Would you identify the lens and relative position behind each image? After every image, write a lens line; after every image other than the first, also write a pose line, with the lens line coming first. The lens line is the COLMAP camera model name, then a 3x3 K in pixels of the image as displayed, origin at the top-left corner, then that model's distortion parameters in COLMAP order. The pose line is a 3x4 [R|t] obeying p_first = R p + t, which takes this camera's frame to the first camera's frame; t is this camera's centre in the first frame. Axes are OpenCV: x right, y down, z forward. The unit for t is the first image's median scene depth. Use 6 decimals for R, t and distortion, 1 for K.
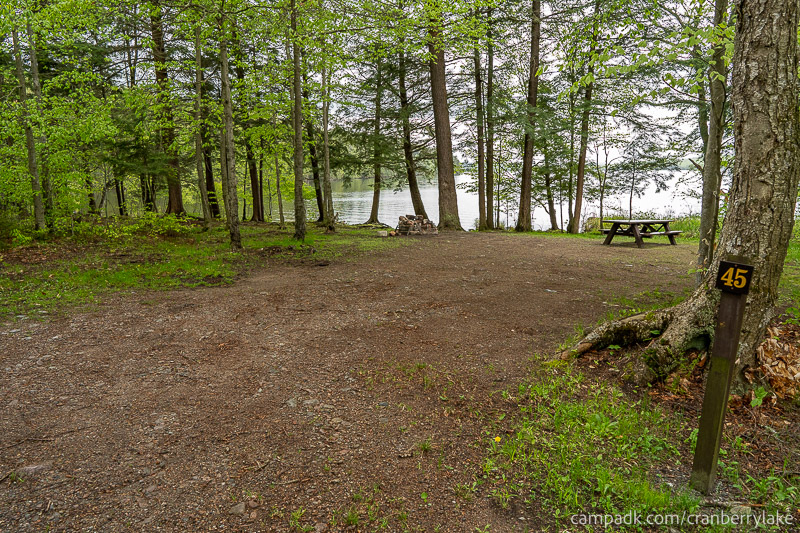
lens RADIAL K [[526.7, 0, 400.9], [0, 526.7, 267.0], [0, 0, 1]] dist [-0.004667, 0.001991]
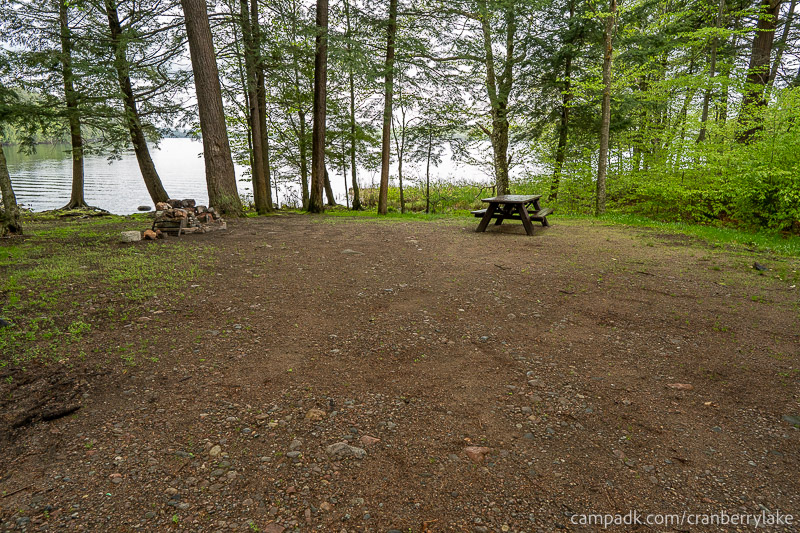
lens RADIAL K [[526.7, 0, 398.8], [0, 526.7, 266.3], [0, 0, 1]] dist [-0.004667, 0.001991]
pose [[0.863979, -0.104308, 0.492605, -0.048562], [0.075570, 0.994089, 0.077953, -0.038360], [-0.497824, -0.030124, 0.866755, 0.265952]]
